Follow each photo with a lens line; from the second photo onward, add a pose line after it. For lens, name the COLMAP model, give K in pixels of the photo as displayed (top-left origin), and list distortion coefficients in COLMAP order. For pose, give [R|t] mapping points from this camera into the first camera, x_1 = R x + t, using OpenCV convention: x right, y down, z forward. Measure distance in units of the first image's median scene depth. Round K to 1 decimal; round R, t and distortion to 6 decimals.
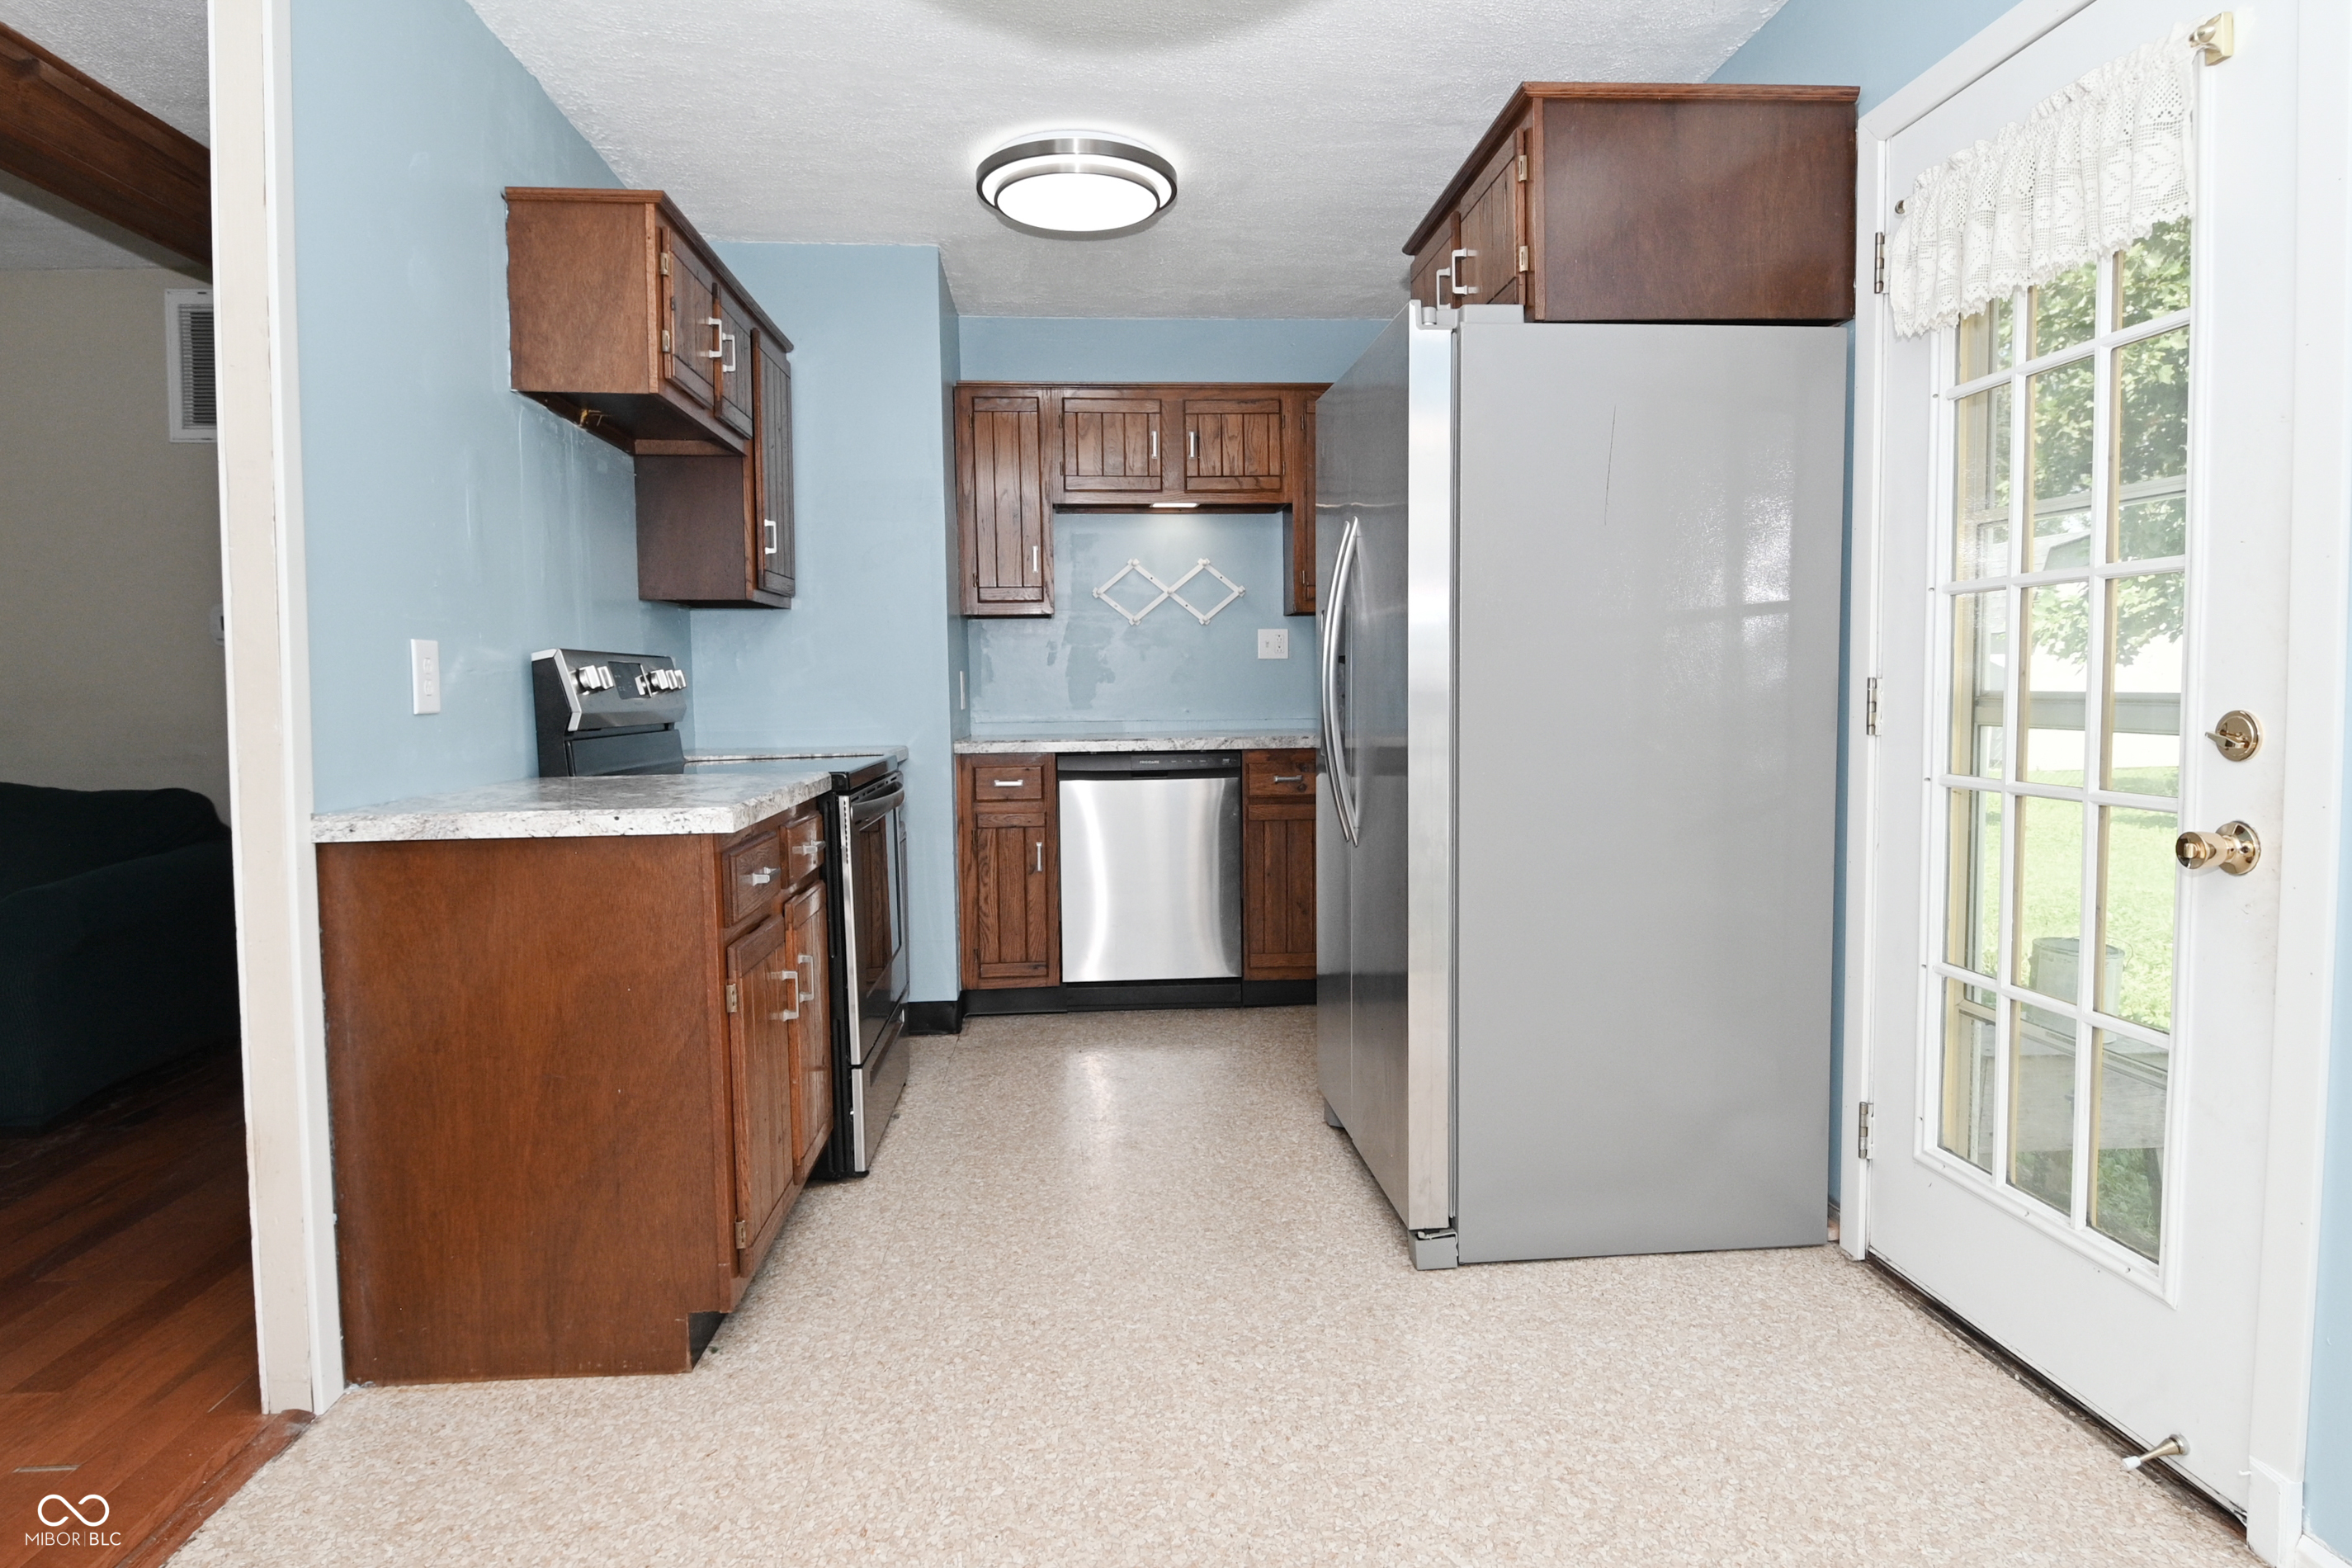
lens RADIAL K [[1248.0, 0, 1174.5], [0, 1248.0, 771.2], [0, 0, 1]] dist [0.004088, -0.016999]
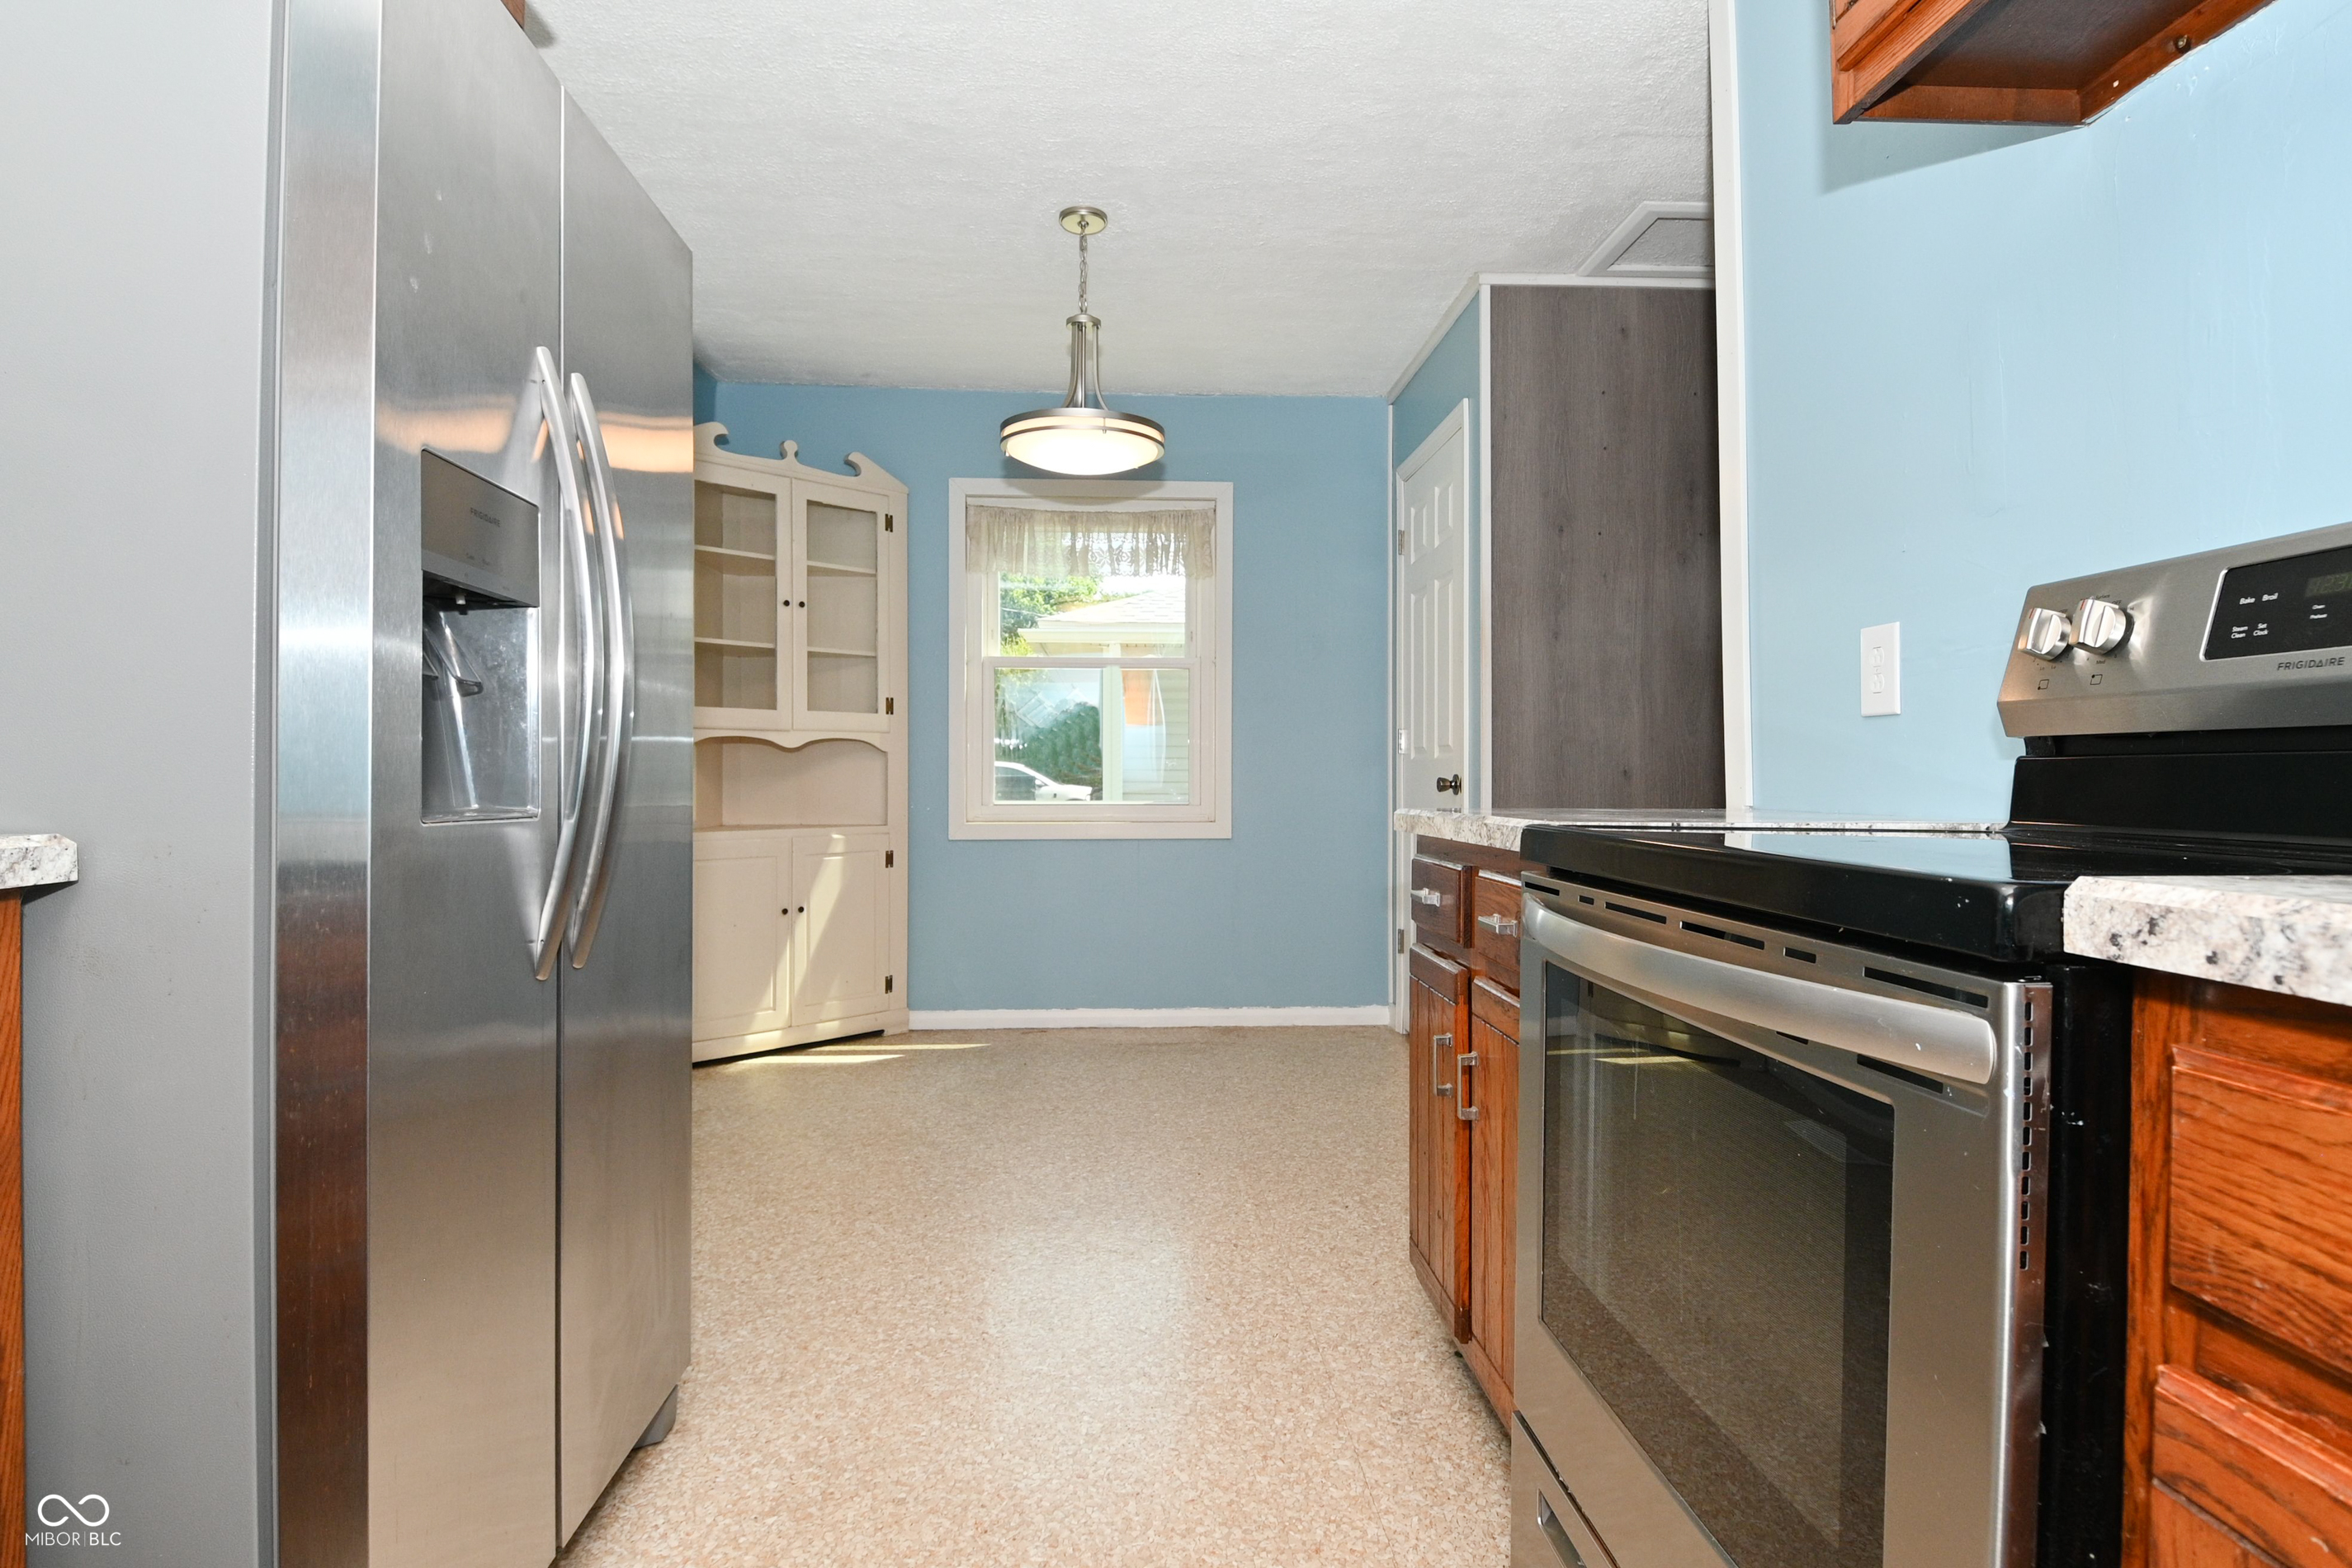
lens RADIAL K [[1248.0, 0, 1182.0], [0, 1248.0, 778.4], [0, 0, 1]] dist [0.004088, -0.016999]
pose [[-0.999745, 0.010850, 0.019815, -0.148780], [0.012185, 0.997576, 0.068505, -0.063935], [-0.019023, 0.068729, -0.997454, 1.724056]]
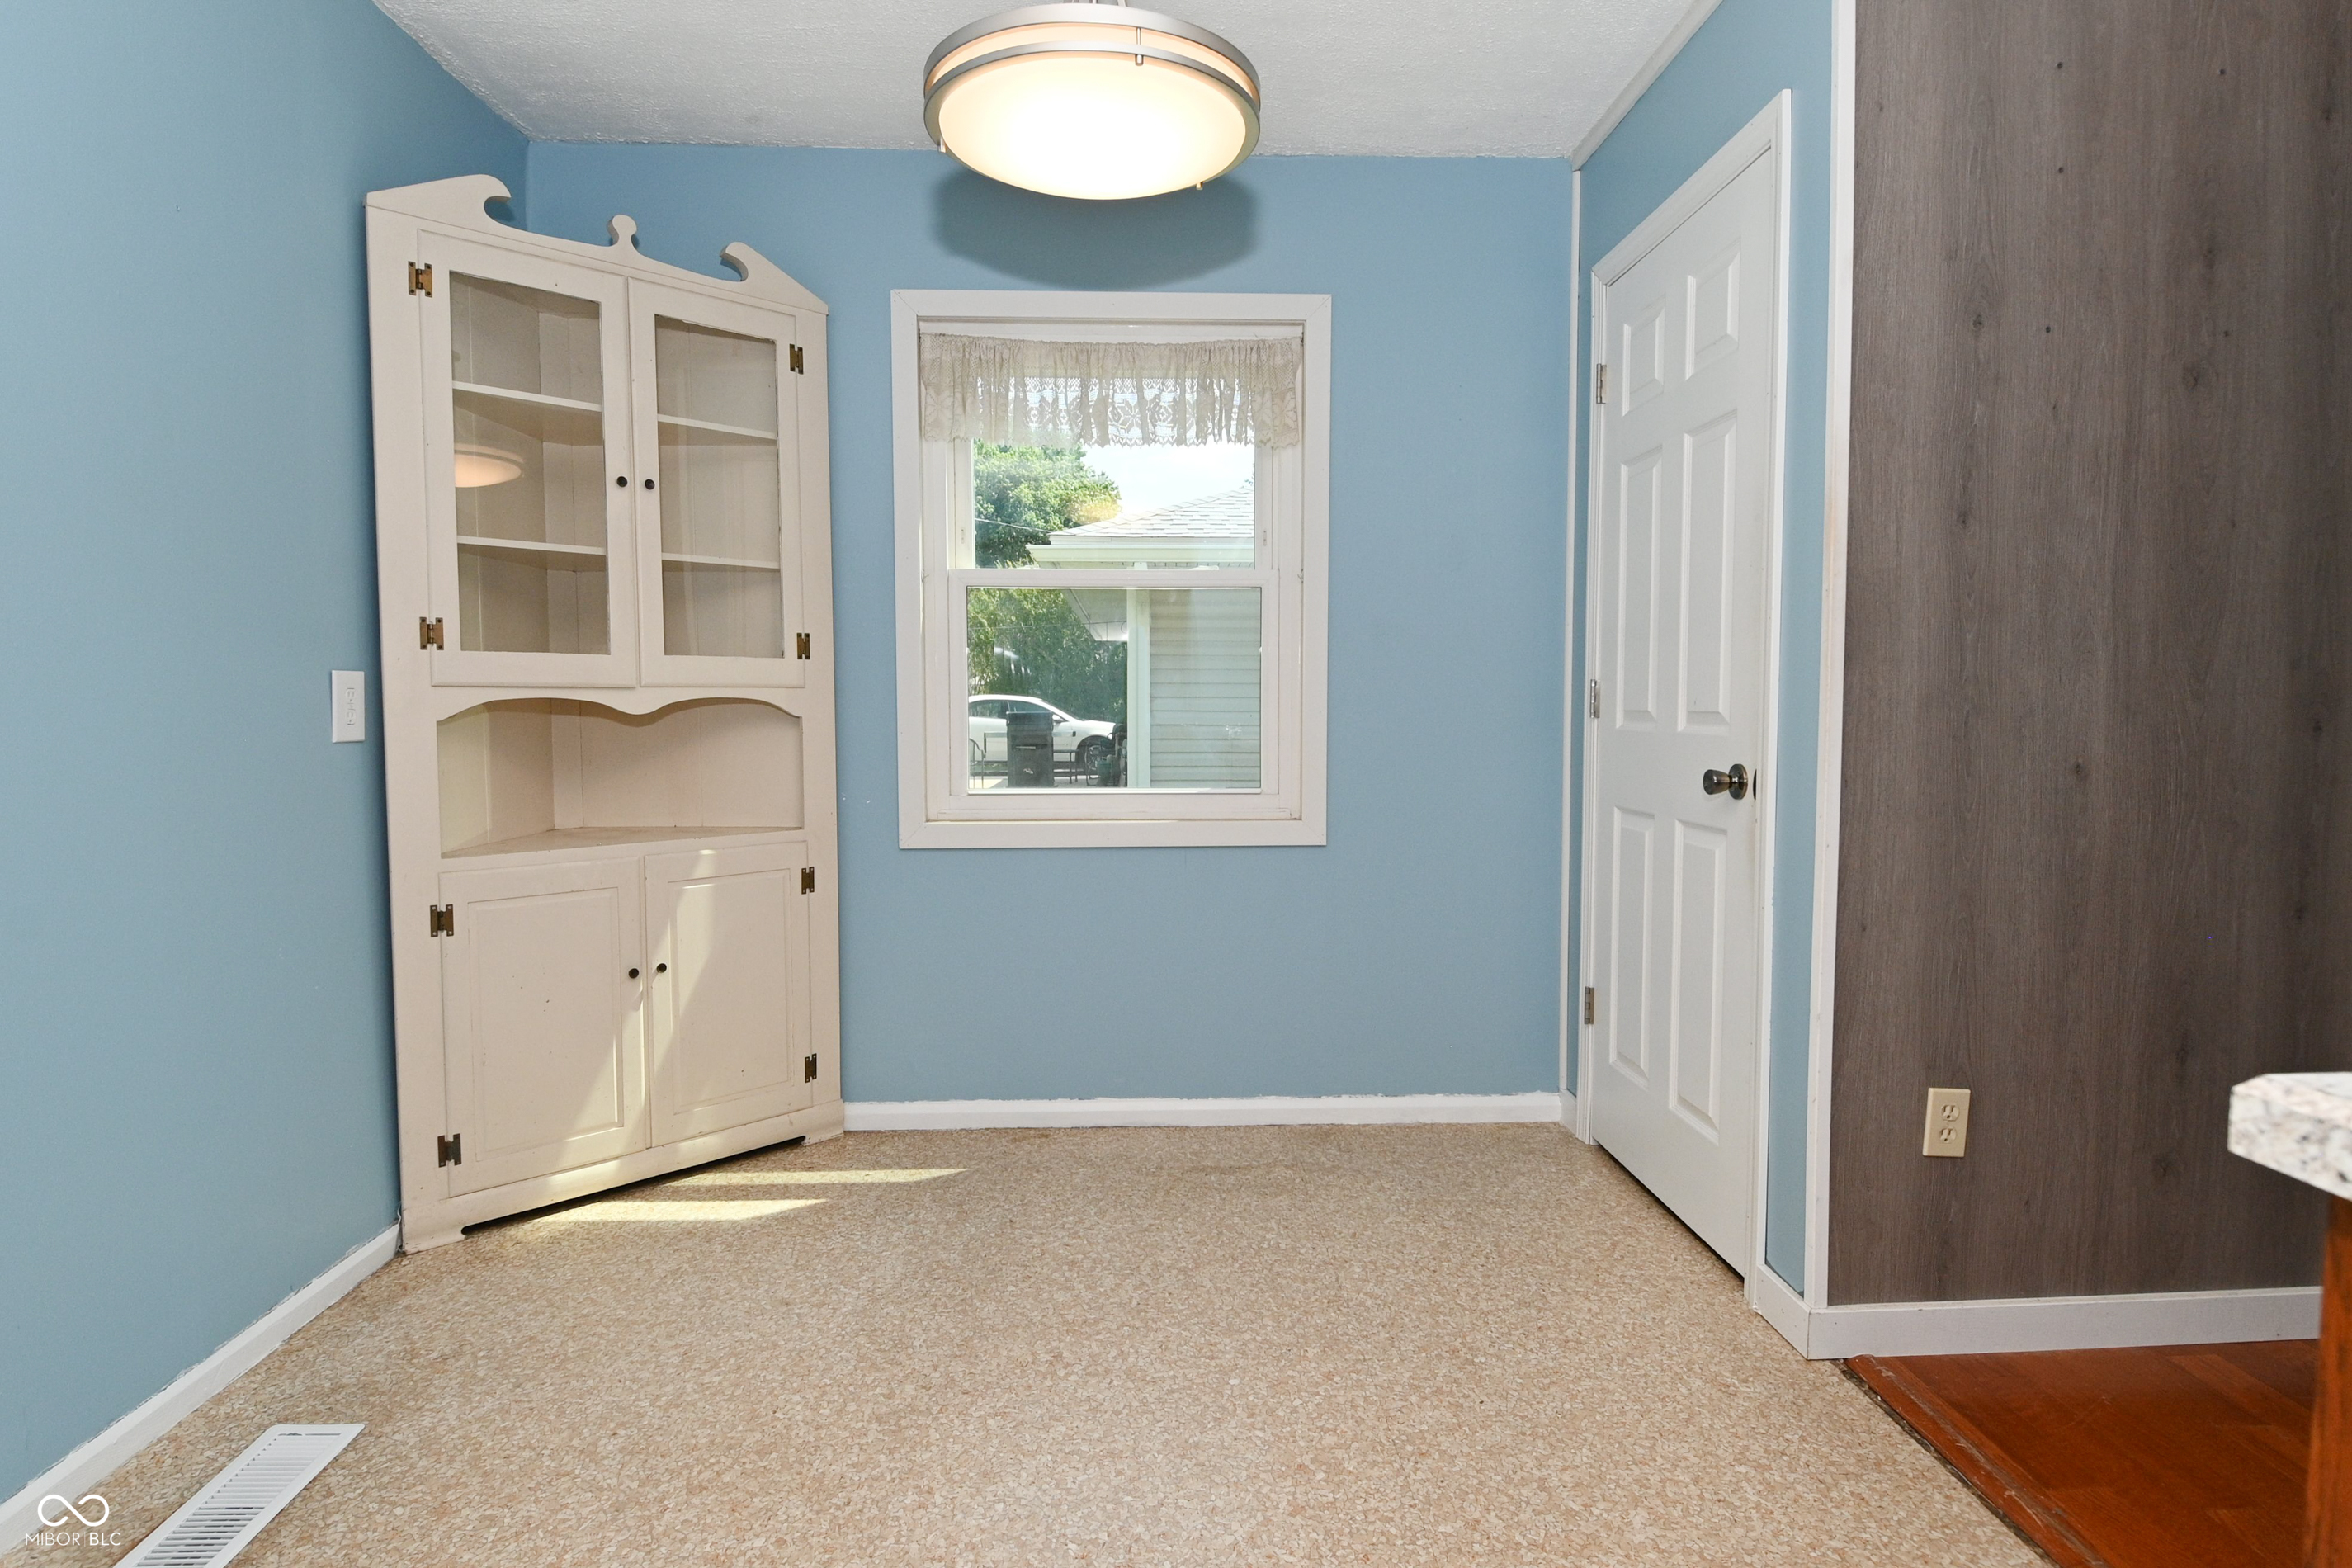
lens RADIAL K [[1248.0, 0, 1176.4], [0, 1248.0, 777.7], [0, 0, 1]] dist [0.004088, -0.016999]
pose [[-0.999023, 0.010924, 0.042824, -0.088515], [0.016245, 0.991904, 0.125946, -0.069640], [-0.041102, 0.126519, -0.991112, 1.068806]]
